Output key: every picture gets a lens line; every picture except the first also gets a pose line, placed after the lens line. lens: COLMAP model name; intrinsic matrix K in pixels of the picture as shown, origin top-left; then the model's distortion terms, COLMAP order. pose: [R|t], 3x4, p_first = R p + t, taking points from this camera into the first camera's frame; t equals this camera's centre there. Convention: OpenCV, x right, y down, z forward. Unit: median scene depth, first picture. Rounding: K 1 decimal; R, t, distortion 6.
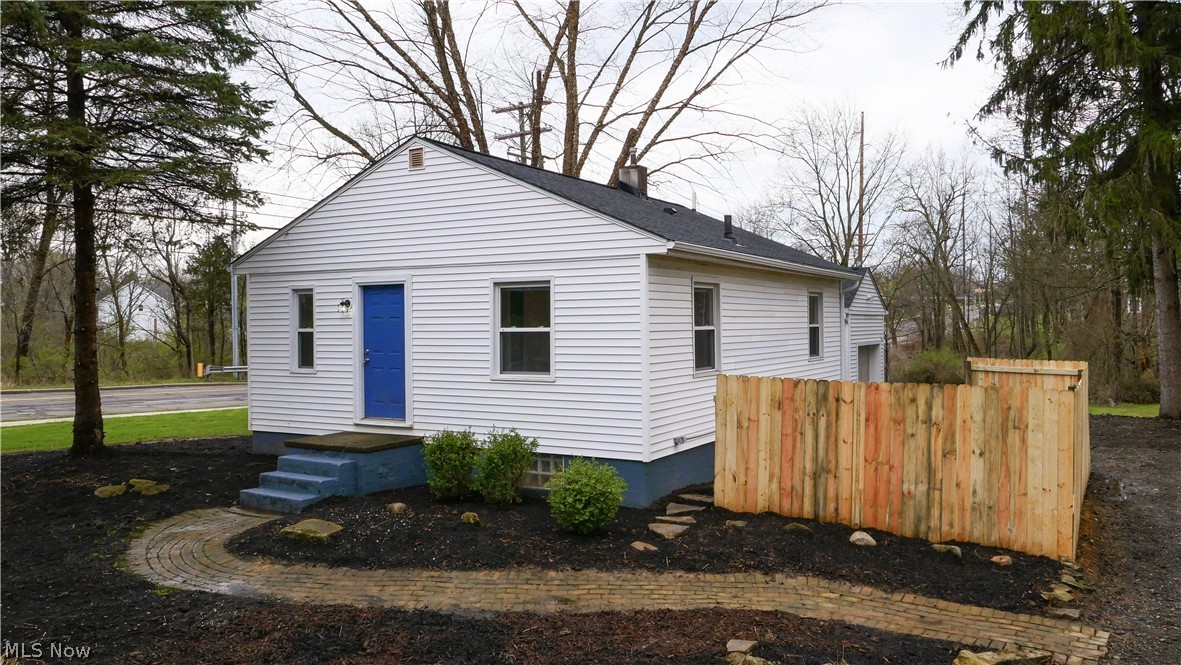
lens RADIAL K [[891.0, 0, 584.1], [0, 891.0, 333.6], [0, 0, 1]] dist [-0.027907, 0.014007]
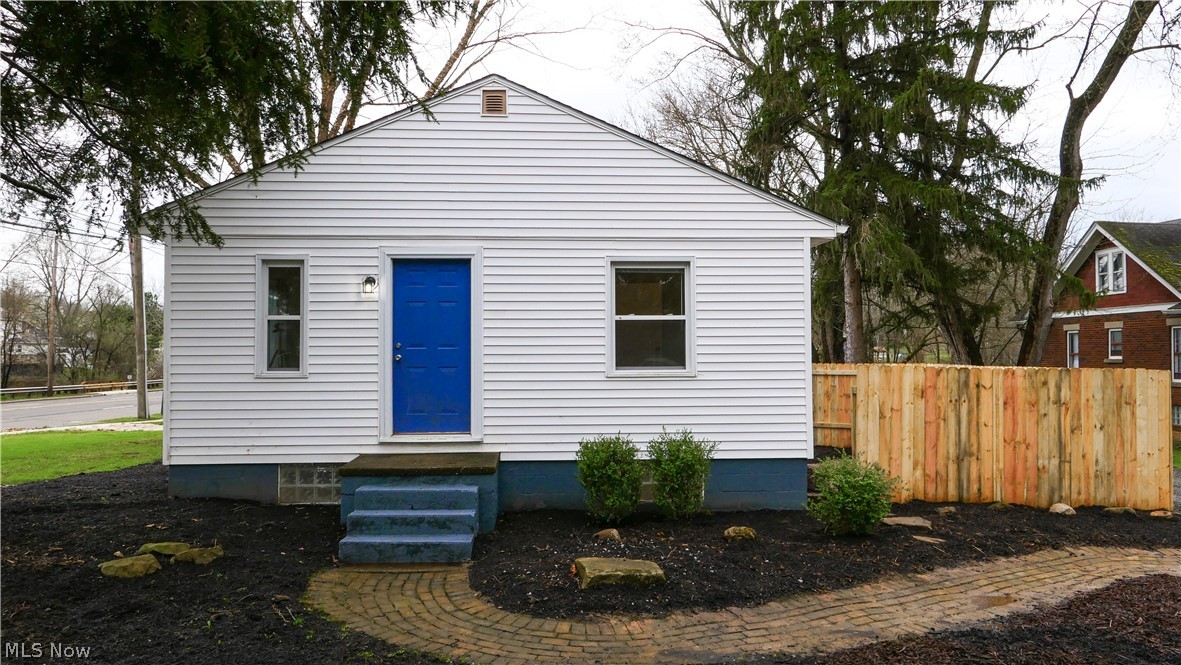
lens RADIAL K [[891.0, 0, 588.2], [0, 891.0, 335.1], [0, 0, 1]] dist [-0.027907, 0.014007]
pose [[0.839261, 0.016170, 0.543488, -0.672223], [0.002625, 0.999426, -0.033788, 0.047556], [-0.543723, 0.029784, 0.838736, 0.357936]]
